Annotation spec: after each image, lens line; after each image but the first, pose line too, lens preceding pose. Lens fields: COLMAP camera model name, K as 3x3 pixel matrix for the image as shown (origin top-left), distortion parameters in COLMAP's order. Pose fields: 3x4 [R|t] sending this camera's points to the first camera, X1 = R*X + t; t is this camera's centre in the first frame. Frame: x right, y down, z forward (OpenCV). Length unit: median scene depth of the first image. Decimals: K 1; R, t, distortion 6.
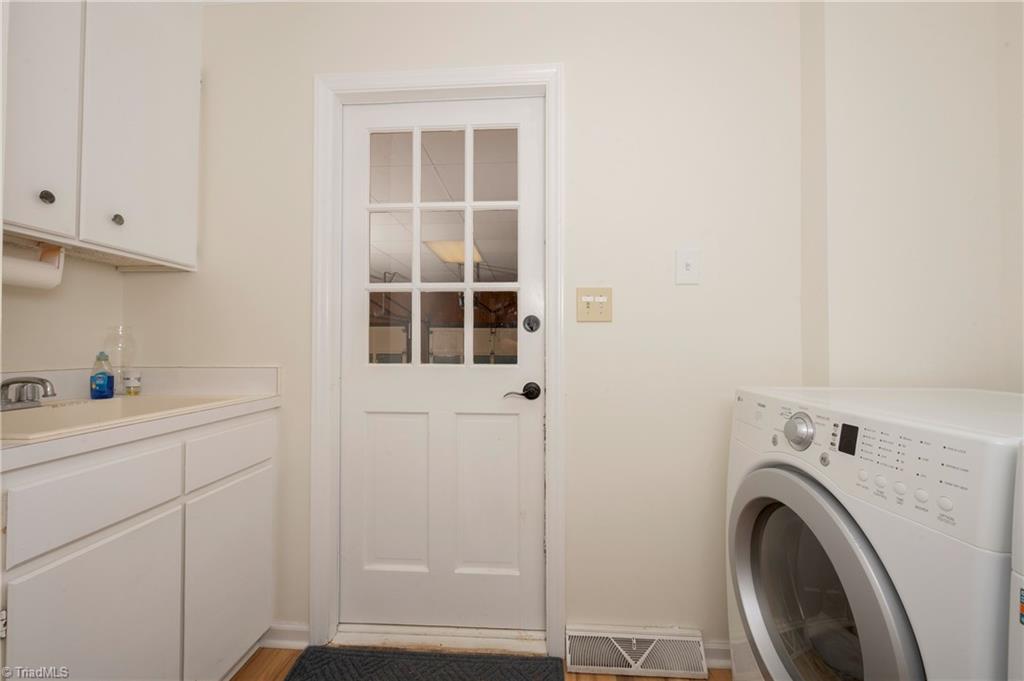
lens RADIAL K [[400.3, 0, 510.2], [0, 400.3, 340.2], [0, 0, 1]] dist [-0.003981, -0.000239]
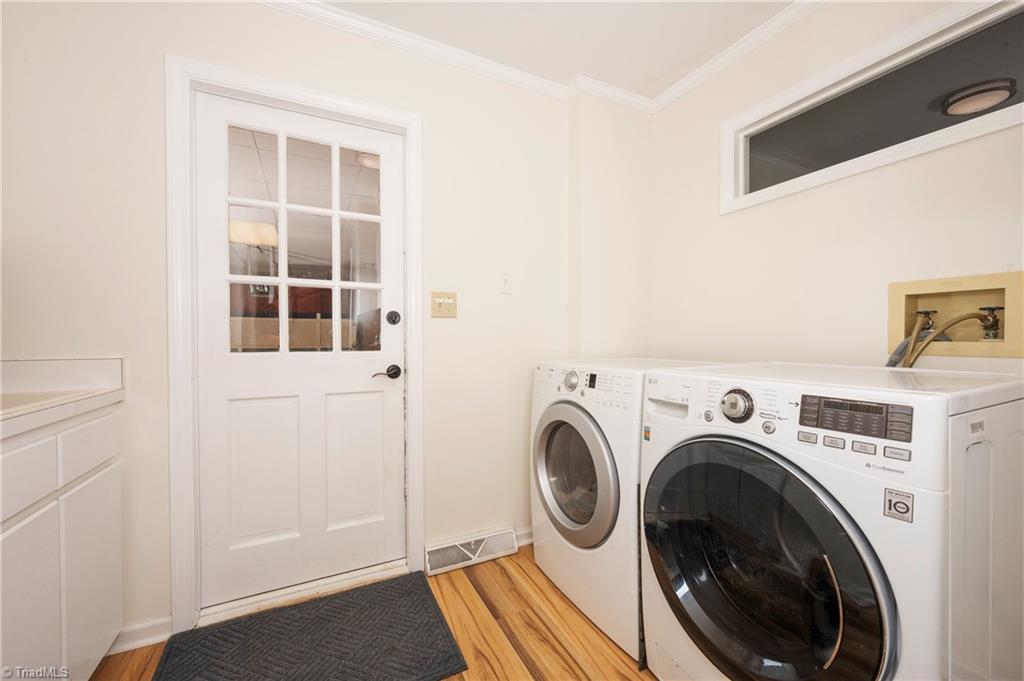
lens RADIAL K [[400.3, 0, 515.4], [0, 400.3, 341.7], [0, 0, 1]] dist [-0.003981, -0.000239]
pose [[0.862893, -0.007234, 0.505335, -0.262876], [-0.005201, 0.999717, 0.023193, 0.002557], [-0.505360, -0.022641, 0.862612, -0.280702]]
